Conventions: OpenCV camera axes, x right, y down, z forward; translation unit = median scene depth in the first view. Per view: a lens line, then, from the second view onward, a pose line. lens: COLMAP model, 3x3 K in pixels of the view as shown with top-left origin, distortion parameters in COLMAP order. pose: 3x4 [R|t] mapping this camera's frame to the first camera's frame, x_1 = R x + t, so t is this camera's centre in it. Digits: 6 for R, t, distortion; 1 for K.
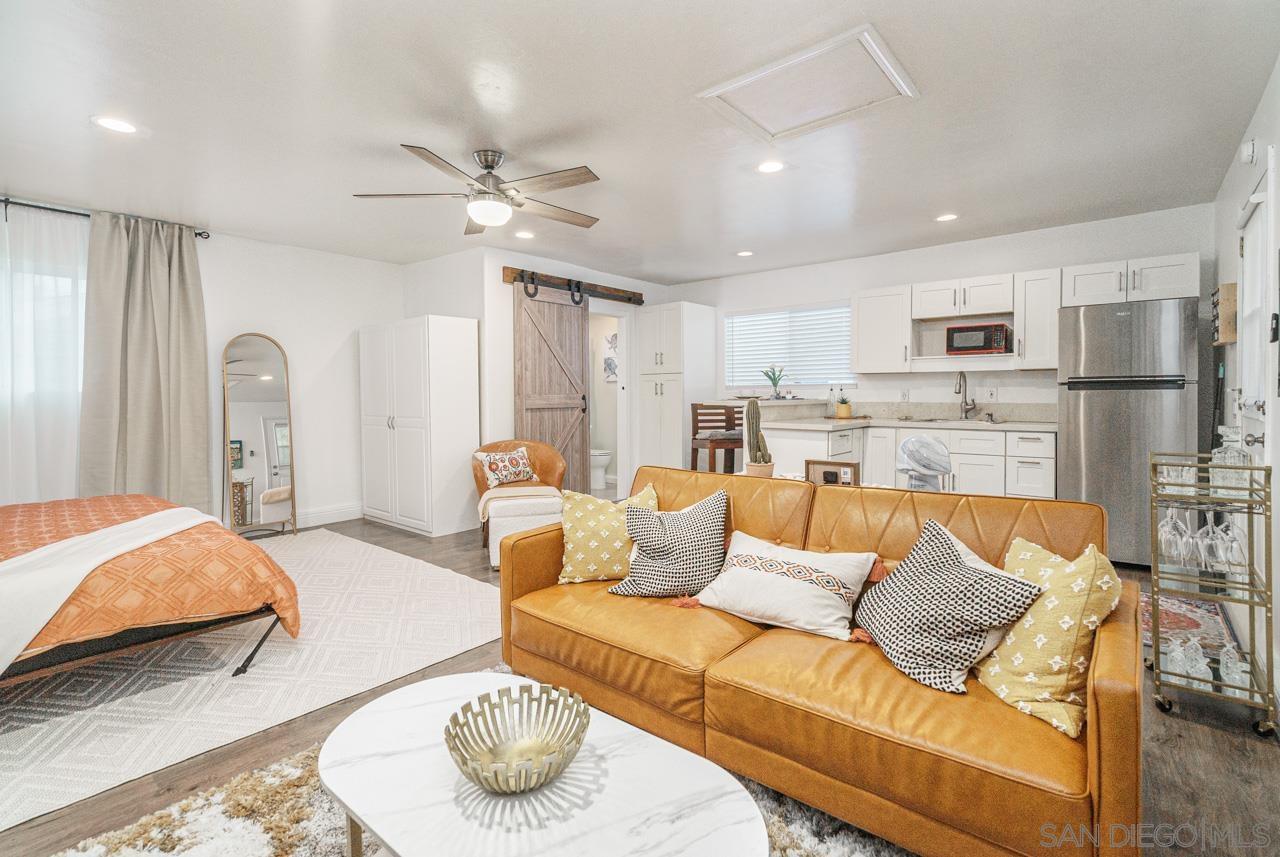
lens RADIAL K [[590.3, 0, 655.0], [0, 590.3, 401.9], [0, 0, 1]] dist [0.001484, 0.000728]
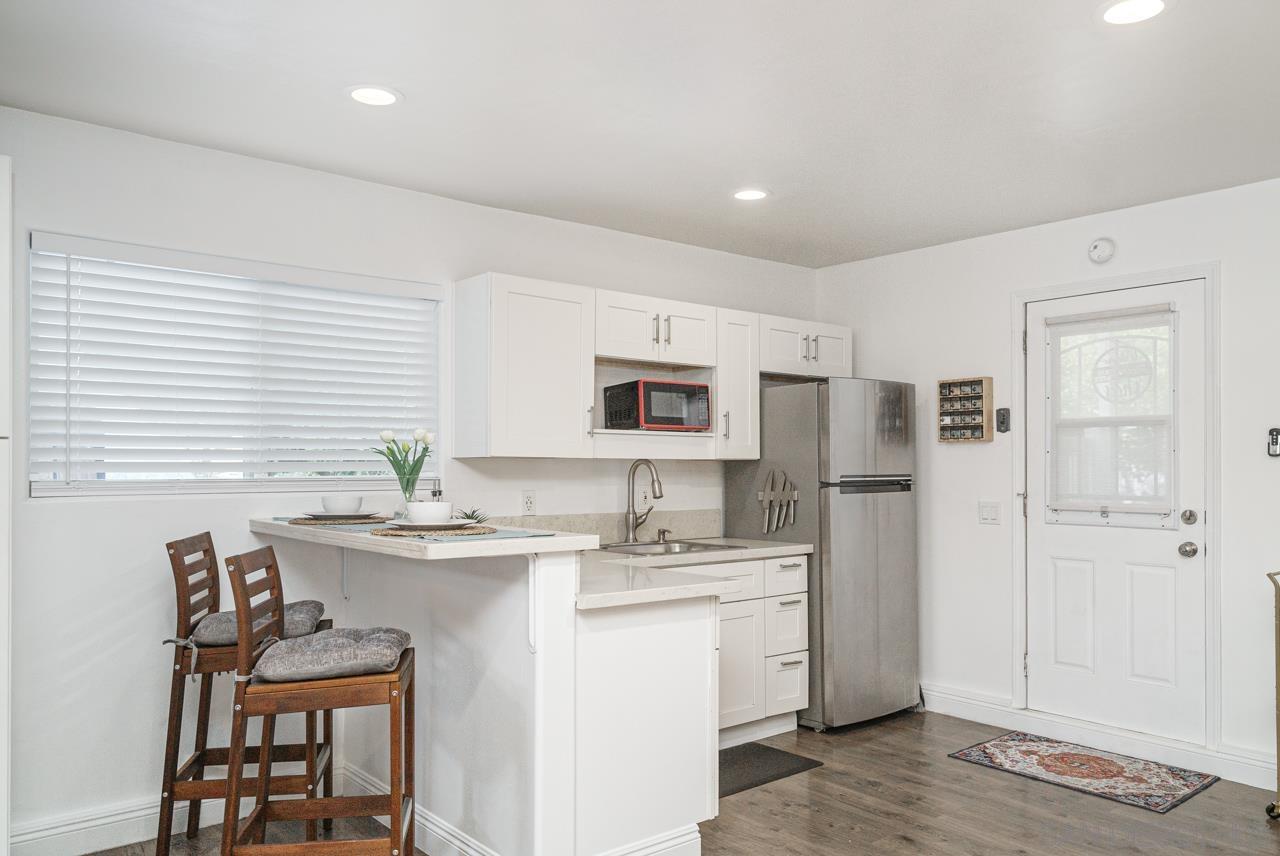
lens RADIAL K [[949.1, 0, 642.0], [0, 949.1, 459.3], [0, 0, 1]] dist [0.003284, -0.000077]
pose [[0.194318, 0.010044, 0.980887, -0.364501], [0.011130, 0.999861, -0.012443, -0.038152], [-0.980875, 0.013335, 0.194180, 0.786320]]
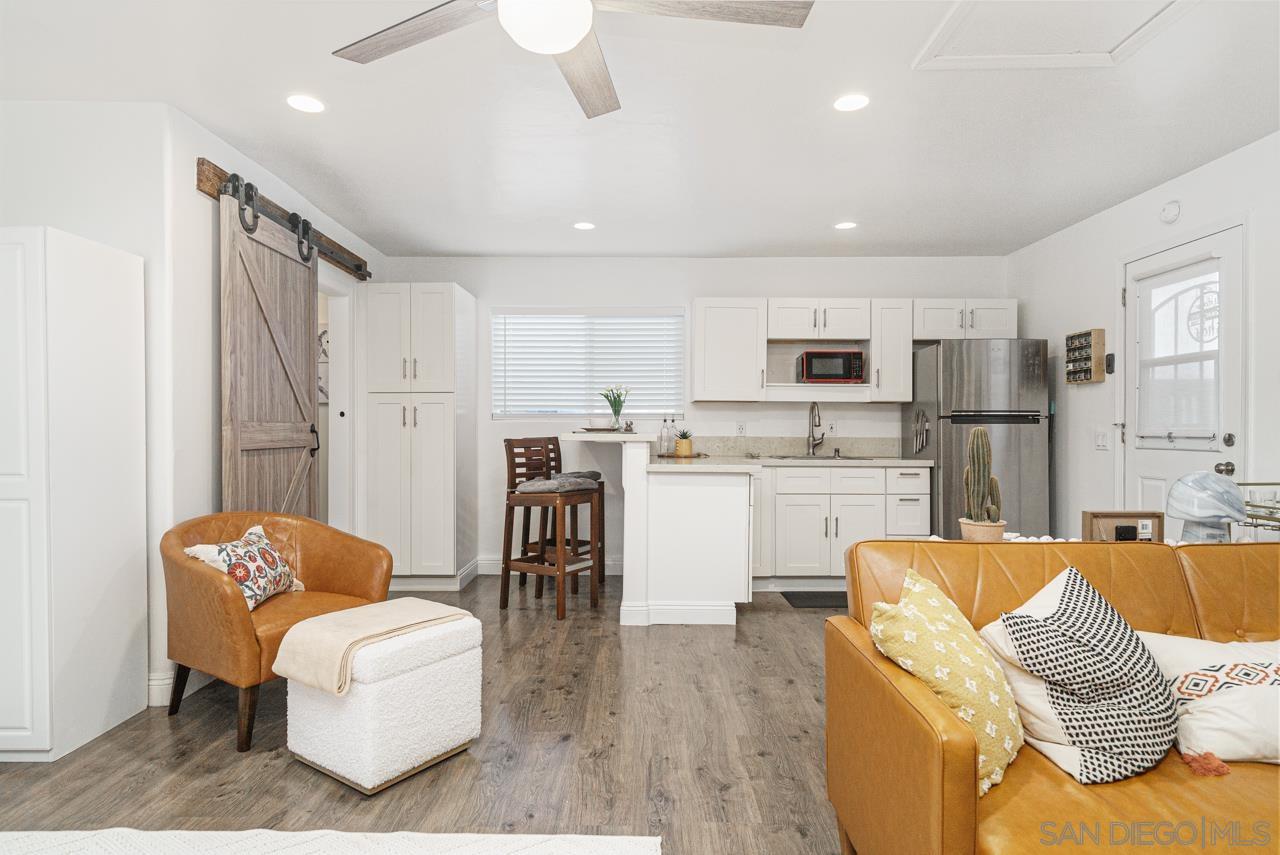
lens RADIAL K [[706.5, 0, 636.0], [0, 706.5, 430.1], [0, 0, 1]] dist [0.011943, -0.000361]
pose [[0.777141, 0.005520, 0.629302, -0.347924], [0.002536, 0.999926, -0.011904, 0.002910], [-0.629321, 0.010847, 0.777070, 0.323072]]
